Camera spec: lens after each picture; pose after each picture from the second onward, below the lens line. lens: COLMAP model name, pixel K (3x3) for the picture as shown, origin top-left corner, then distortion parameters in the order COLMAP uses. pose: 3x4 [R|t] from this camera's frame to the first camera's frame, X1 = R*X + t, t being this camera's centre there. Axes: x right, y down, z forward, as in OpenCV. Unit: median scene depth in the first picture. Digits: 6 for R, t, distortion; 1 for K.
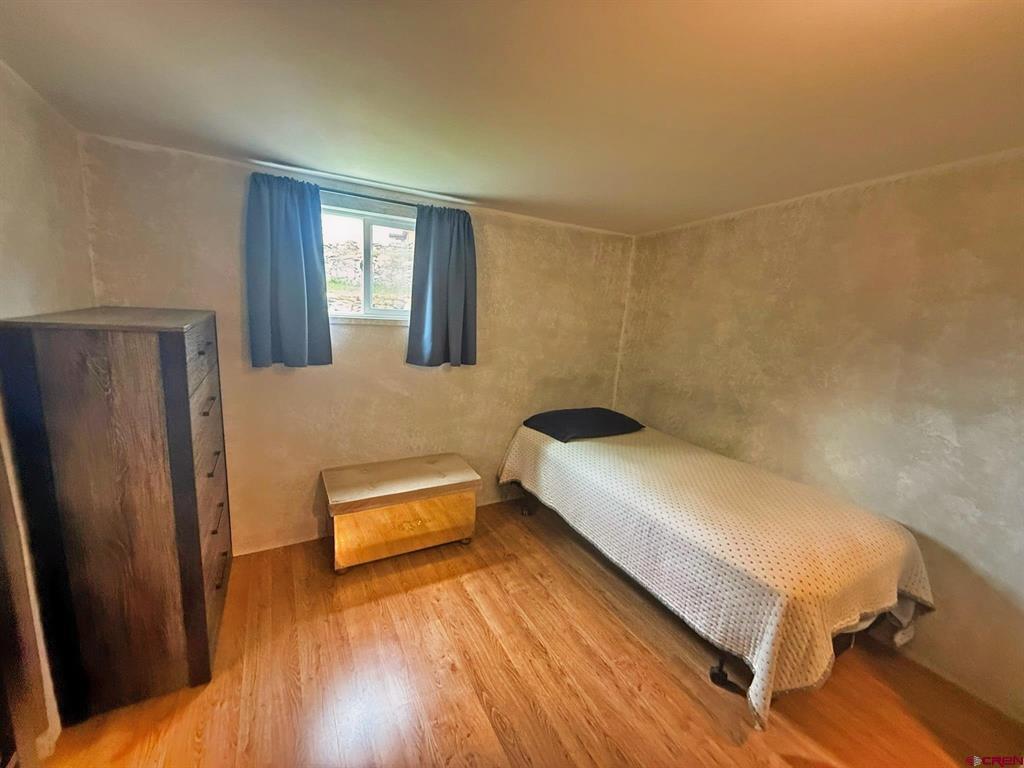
lens RADIAL K [[407.4, 0, 509.5], [0, 407.4, 383.6], [0, 0, 1]] dist [0.000711, -0.000008]
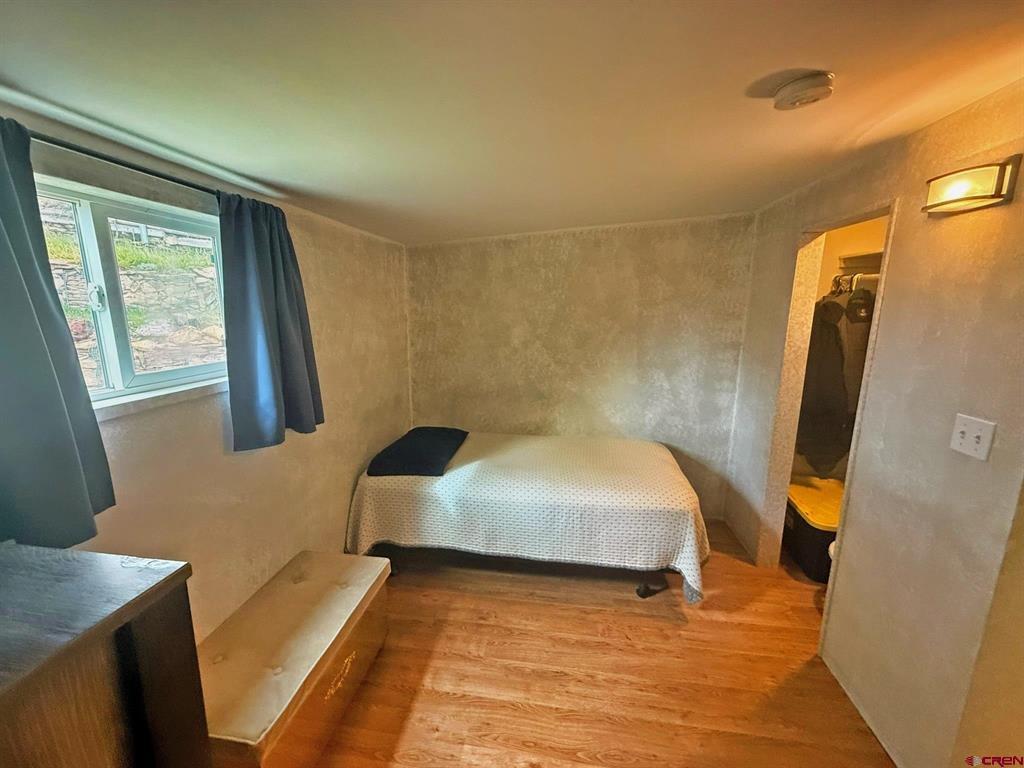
lens RADIAL K [[407.4, 0, 509.5], [0, 407.4, 383.6], [0, 0, 1]] dist [0.000711, -0.000008]
pose [[0.610619, -0.213989, 0.762465, -0.485707], [0.194490, 0.973835, 0.117554, -0.154225], [-0.767671, 0.076511, 0.636261, 0.316198]]
